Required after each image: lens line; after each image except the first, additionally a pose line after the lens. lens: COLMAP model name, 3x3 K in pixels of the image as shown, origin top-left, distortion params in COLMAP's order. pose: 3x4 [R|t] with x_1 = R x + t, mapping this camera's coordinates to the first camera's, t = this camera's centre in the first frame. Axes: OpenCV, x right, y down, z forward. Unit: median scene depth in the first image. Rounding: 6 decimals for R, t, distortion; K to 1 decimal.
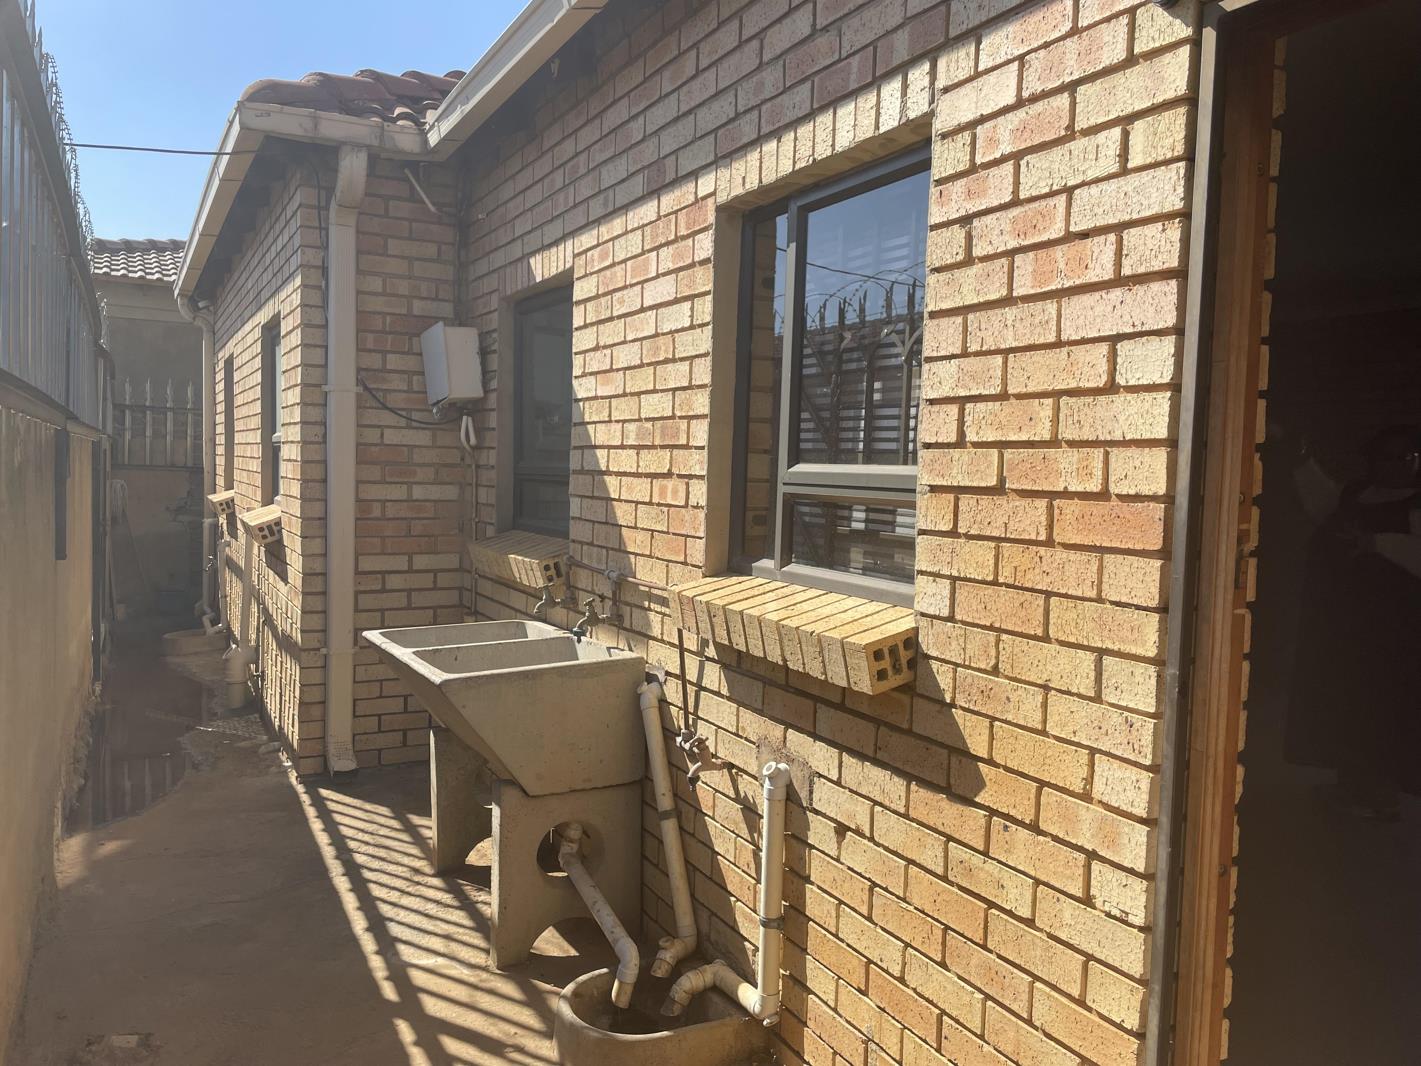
lens RADIAL K [[1125.2, 0, 710.5], [0, 1125.2, 525.8], [0, 0, 1]] dist [0.067530, -0.102951]
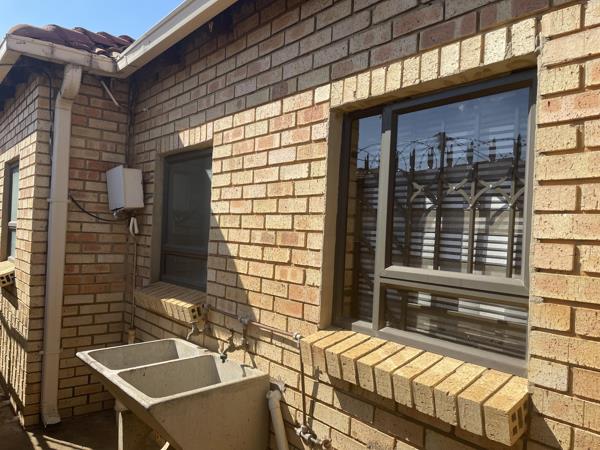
lens RADIAL K [[475.1, 0, 302.7], [0, 475.1, 225.7], [0, 0, 1]] dist [0.067530, -0.102951]
pose [[0.978501, 0.020189, 0.205251, -0.163308], [-0.007675, 0.998072, -0.061584, -0.059234], [-0.206099, 0.058685, 0.976770, 0.300608]]
